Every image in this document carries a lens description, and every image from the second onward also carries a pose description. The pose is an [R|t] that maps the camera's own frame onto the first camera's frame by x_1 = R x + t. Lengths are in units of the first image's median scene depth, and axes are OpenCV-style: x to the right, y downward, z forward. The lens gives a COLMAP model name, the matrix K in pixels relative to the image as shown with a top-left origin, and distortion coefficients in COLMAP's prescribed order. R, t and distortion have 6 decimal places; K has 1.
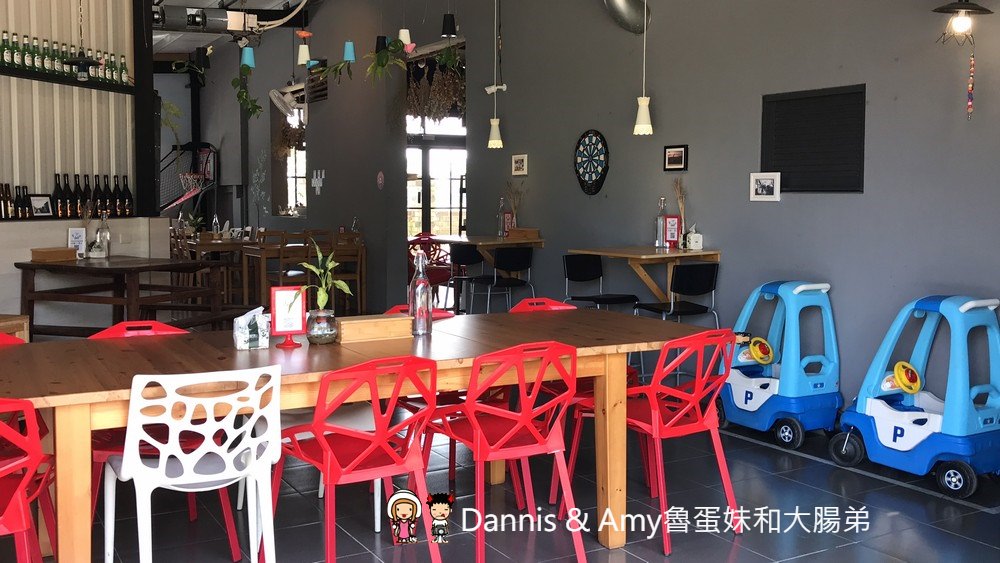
lens RADIAL K [[985.1, 0, 501.9], [0, 985.1, 277.1], [0, 0, 1]] dist [0.015441, 0.000000]
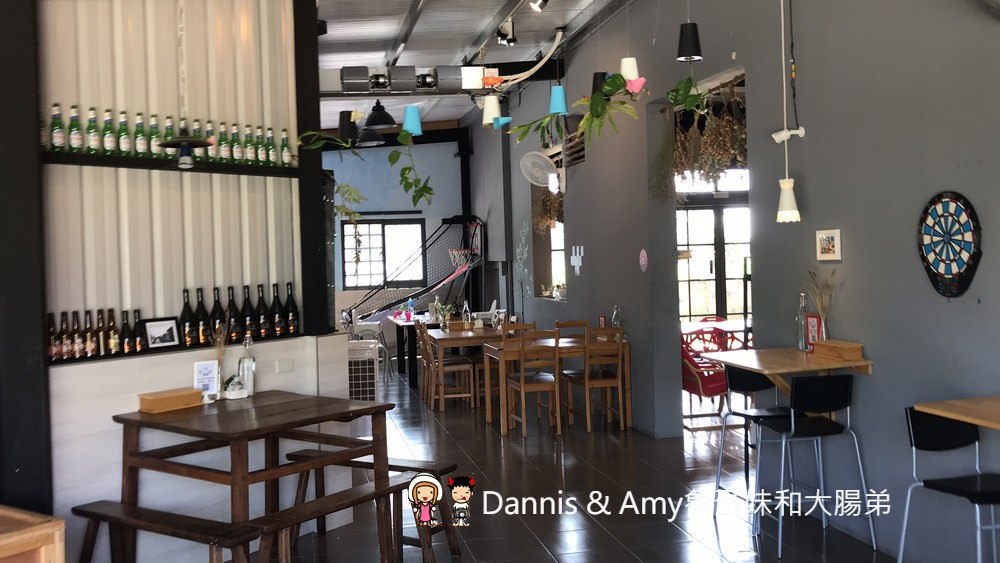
lens RADIAL K [[985.1, 0, 500.4], [0, 985.1, 259.6], [0, 0, 1]] dist [0.015441, 0.000000]
pose [[0.949622, -0.033659, -0.311585, 0.015397], [0.011695, 0.997329, -0.072096, -0.058304], [0.313180, 0.064820, 0.947479, 0.295912]]
